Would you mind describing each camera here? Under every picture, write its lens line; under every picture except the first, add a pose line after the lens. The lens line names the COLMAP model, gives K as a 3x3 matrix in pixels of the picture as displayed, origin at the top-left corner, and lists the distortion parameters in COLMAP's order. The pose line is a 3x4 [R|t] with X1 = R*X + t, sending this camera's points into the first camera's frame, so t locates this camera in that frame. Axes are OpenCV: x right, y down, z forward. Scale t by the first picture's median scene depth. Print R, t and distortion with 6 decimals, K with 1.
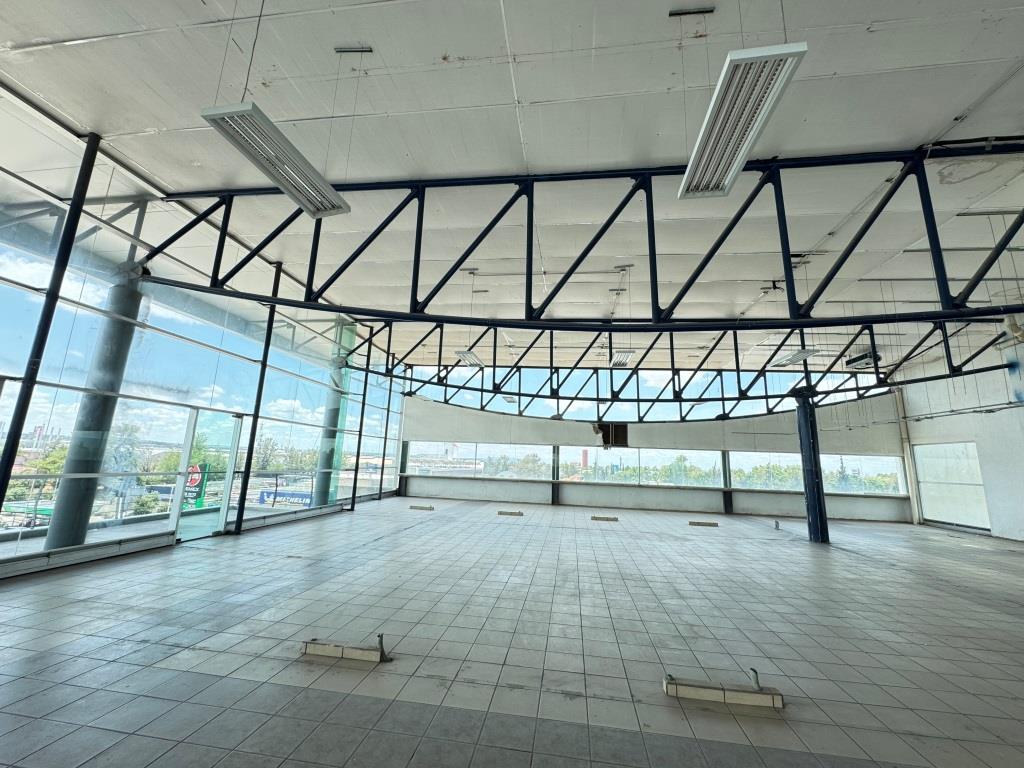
lens RADIAL K [[408.1, 0, 512.2], [0, 408.1, 381.5], [0, 0, 1]] dist [-0.002621, 0.000427]
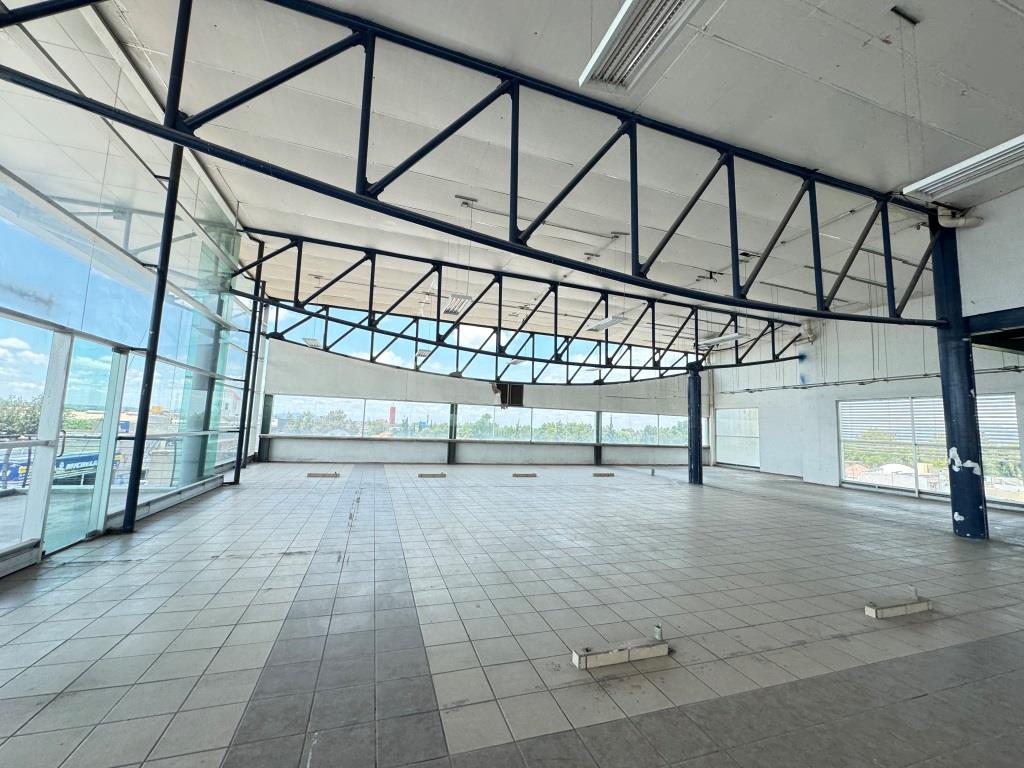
lens RADIAL K [[408.1, 0, 510.5], [0, 408.1, 380.6], [0, 0, 1]] dist [-0.002621, 0.000427]
pose [[0.893732, 0.045708, 0.446267, -0.402370], [-0.090408, 0.992736, 0.079380, 0.026543], [-0.439397, -0.111291, 0.891372, 0.169223]]
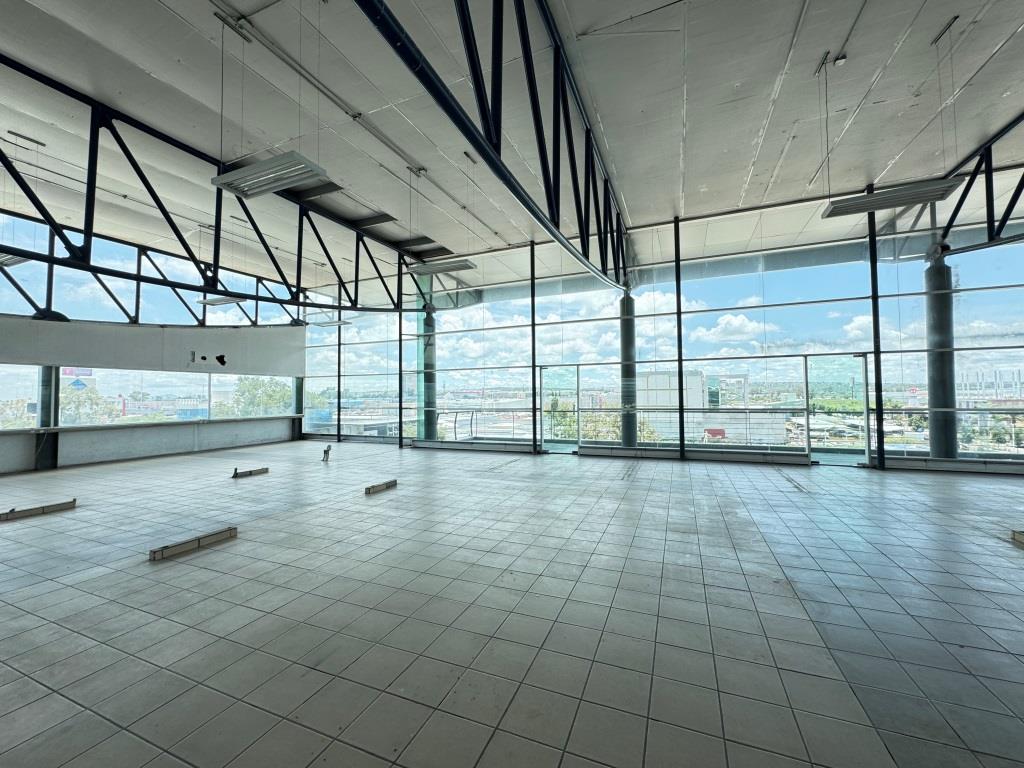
lens RADIAL K [[408.1, 0, 513.4], [0, 408.1, 383.9], [0, 0, 1]] dist [-0.002621, 0.000427]
pose [[-0.243027, -0.063539, -0.967936, 0.472214], [0.187777, 0.975896, -0.111208, 0.017898], [0.951671, -0.208783, -0.225238, -0.040730]]
